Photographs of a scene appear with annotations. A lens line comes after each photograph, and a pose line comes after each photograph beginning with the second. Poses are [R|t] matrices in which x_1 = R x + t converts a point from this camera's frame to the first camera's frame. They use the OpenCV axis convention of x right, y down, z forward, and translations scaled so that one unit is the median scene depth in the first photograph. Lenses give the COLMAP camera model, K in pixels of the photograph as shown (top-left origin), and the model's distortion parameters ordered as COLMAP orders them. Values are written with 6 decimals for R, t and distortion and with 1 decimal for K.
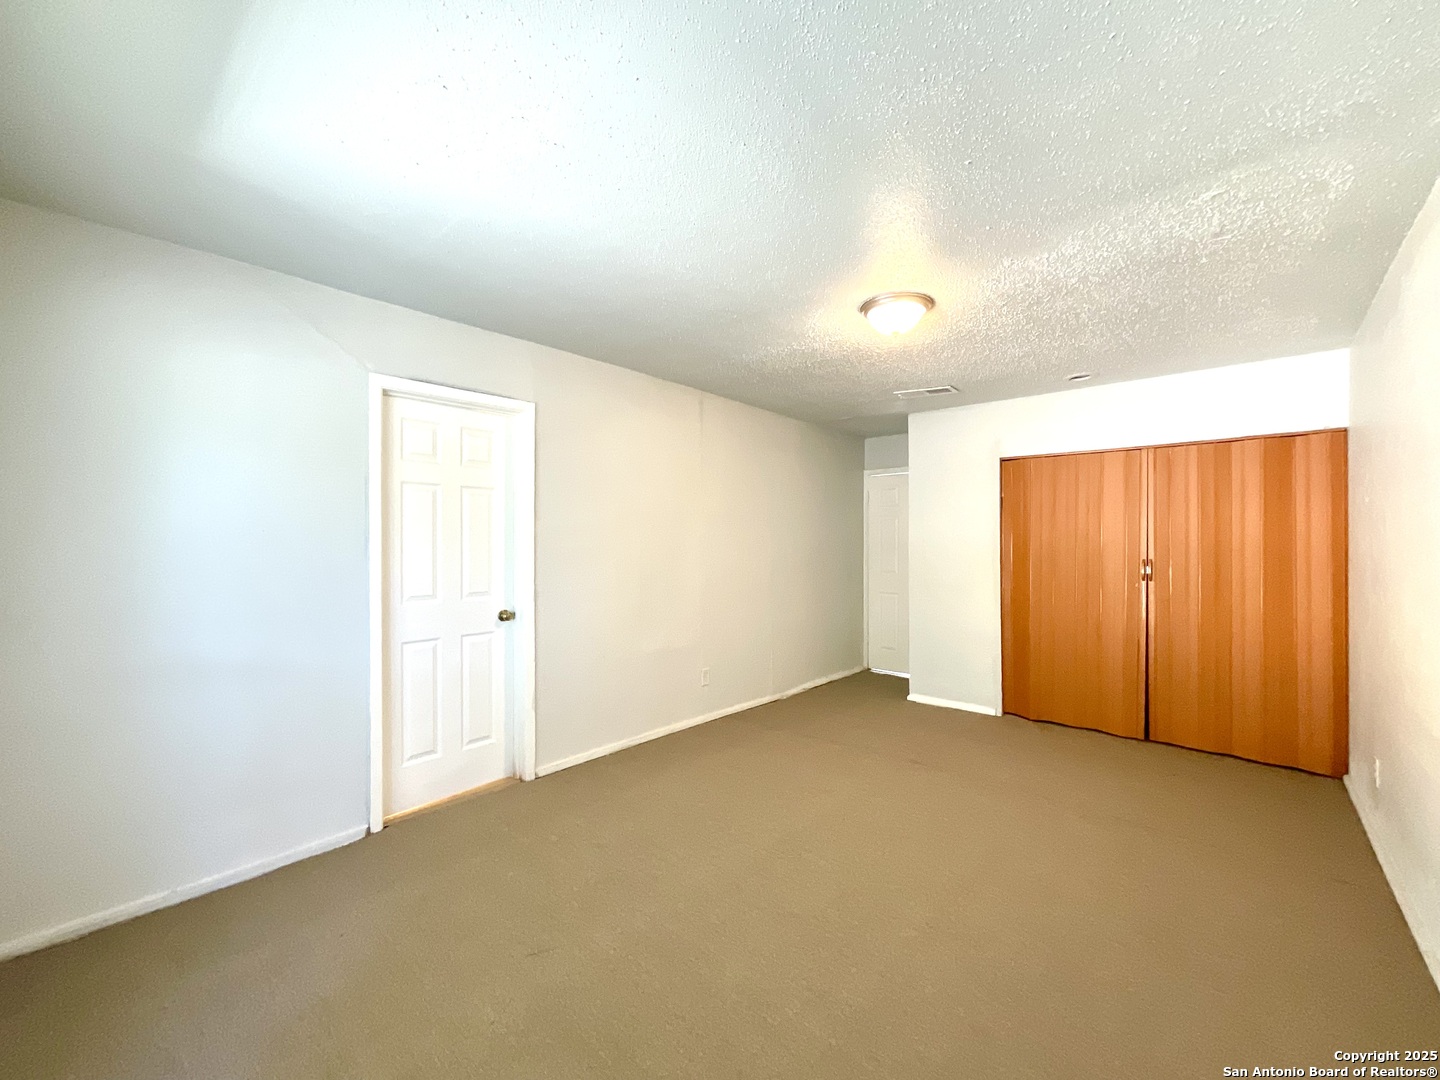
lens RADIAL K [[584.8, 0, 720.3], [0, 584.8, 539.0], [0, 0, 1]] dist [-0.003193, 0.002251]
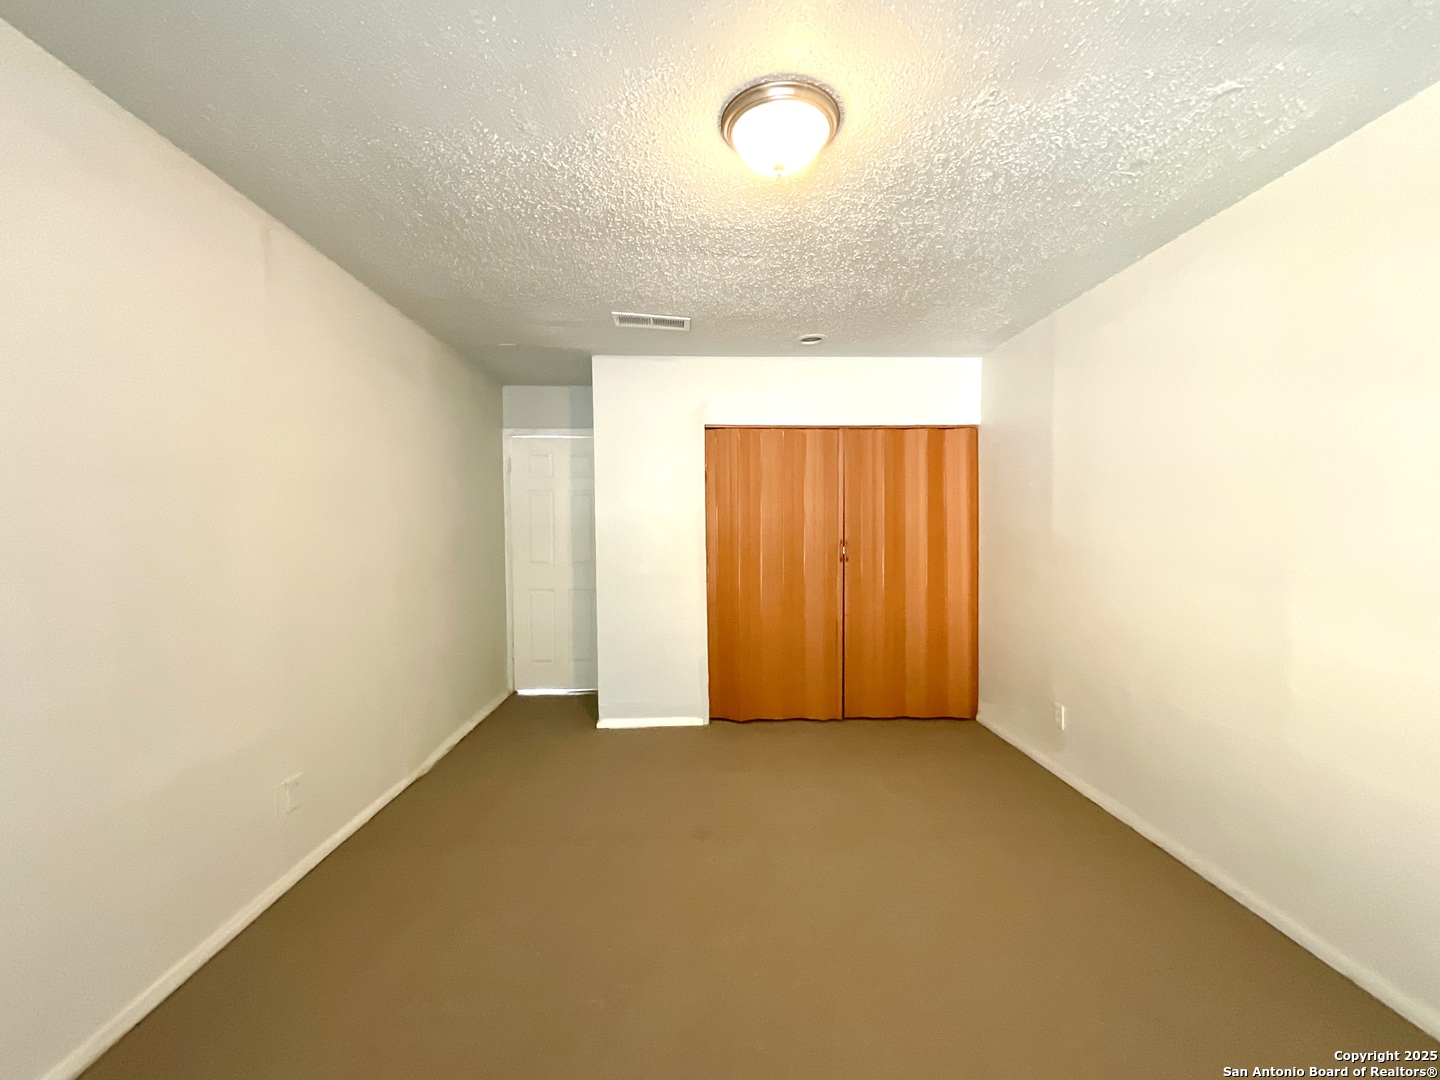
lens RADIAL K [[584.8, 0, 718.8], [0, 584.8, 545.3], [0, 0, 1]] dist [-0.003193, 0.002251]
pose [[0.721862, -0.031396, 0.691324, -0.104269], [0.004030, 0.999144, 0.041167, 0.001927], [-0.692025, -0.026931, 0.721371, 0.384272]]
